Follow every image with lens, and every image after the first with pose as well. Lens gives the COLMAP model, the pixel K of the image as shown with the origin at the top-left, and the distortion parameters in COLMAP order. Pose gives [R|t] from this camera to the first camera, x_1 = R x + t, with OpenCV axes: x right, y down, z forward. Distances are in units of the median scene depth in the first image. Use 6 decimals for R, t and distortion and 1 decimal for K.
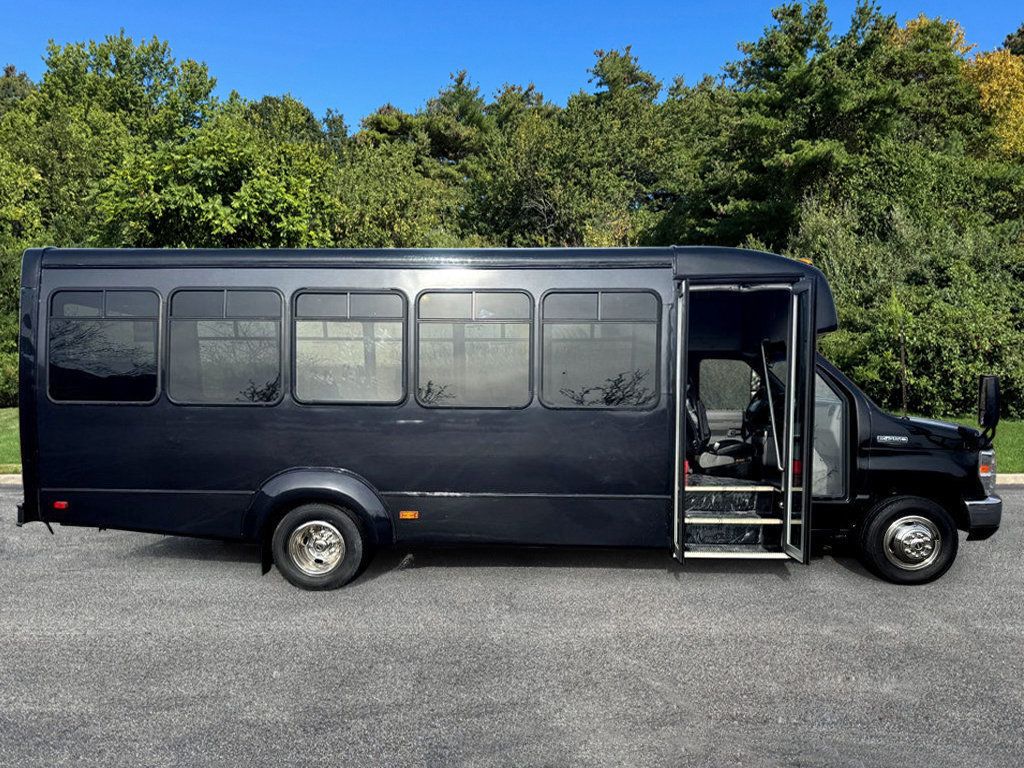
lens RADIAL K [[684.5, 0, 526.8], [0, 684.5, 360.2], [0, 0, 1]] dist [0.026408, -0.036561]
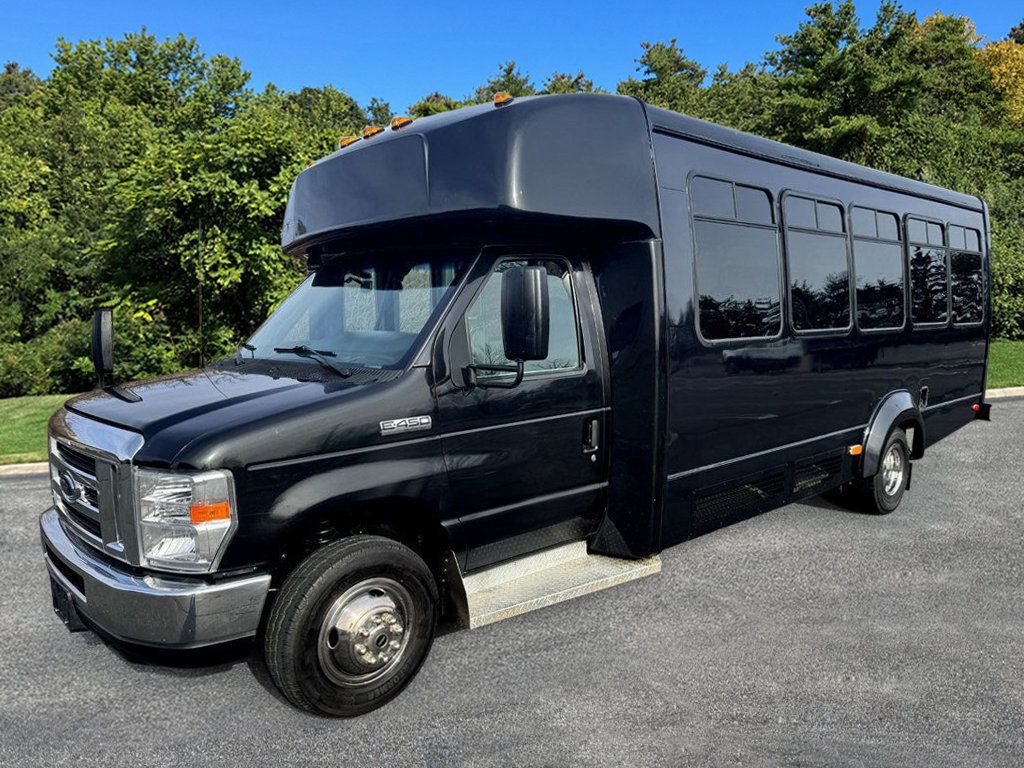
lens RADIAL K [[684.5, 0, 526.8], [0, 684.5, 360.2], [0, 0, 1]] dist [0.026408, -0.036561]
pose [[0.996500, 0.002708, 0.083548, -0.159247], [0.002155, 0.998311, -0.058062, 0.113985], [-0.083564, 0.058039, 0.994811, -0.058282]]
